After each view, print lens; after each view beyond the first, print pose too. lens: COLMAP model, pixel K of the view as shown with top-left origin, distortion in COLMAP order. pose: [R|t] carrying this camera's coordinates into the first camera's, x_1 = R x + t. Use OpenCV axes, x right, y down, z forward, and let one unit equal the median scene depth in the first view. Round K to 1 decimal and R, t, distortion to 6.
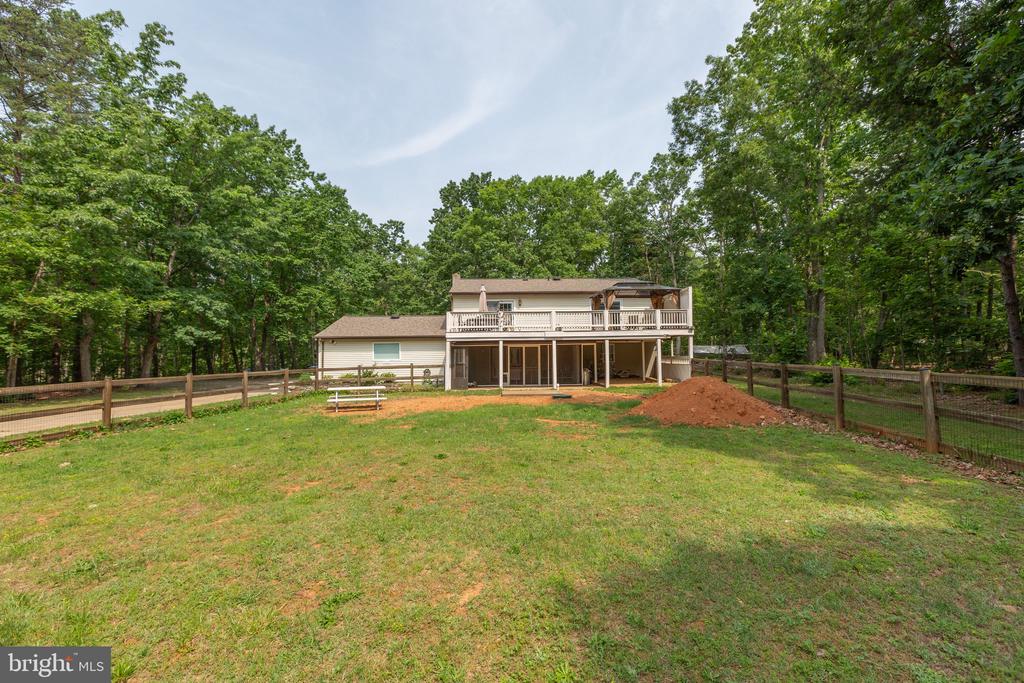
lens RADIAL K [[459.8, 0, 512.6], [0, 459.8, 341.4], [0, 0, 1]] dist [-0.001454, 0.000113]
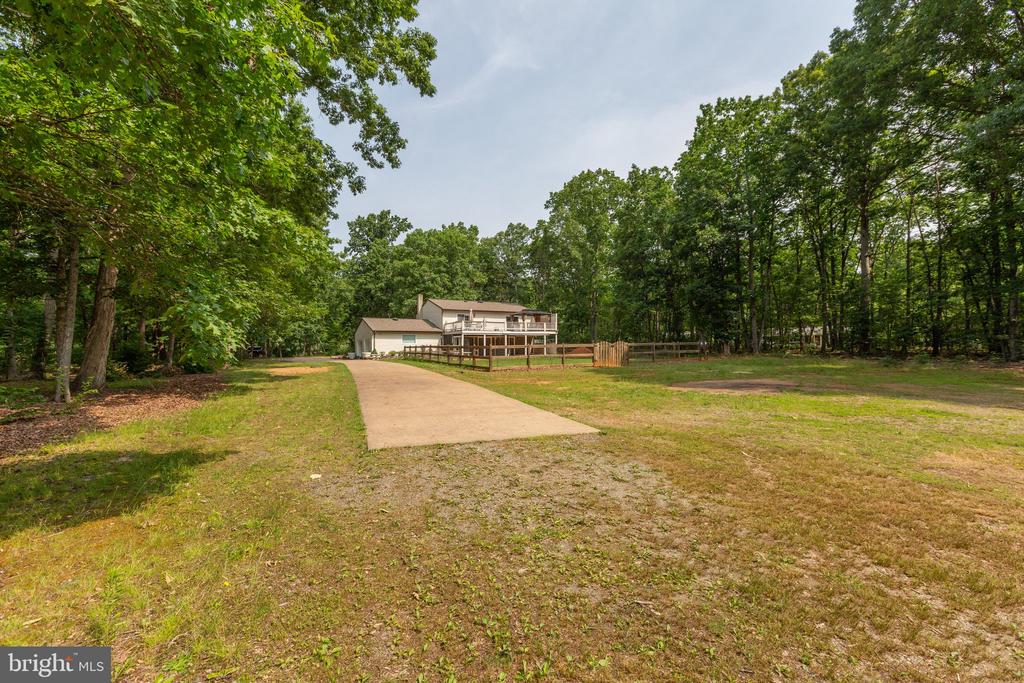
lens RADIAL K [[459.8, 0, 512.2], [0, 459.8, 343.3], [0, 0, 1]] dist [-0.001454, 0.000113]
pose [[0.905872, 0.016115, 0.423244, -0.696287], [-0.018883, 0.999819, 0.002347, 0.026934], [-0.423130, -0.010118, 0.906013, -0.912412]]
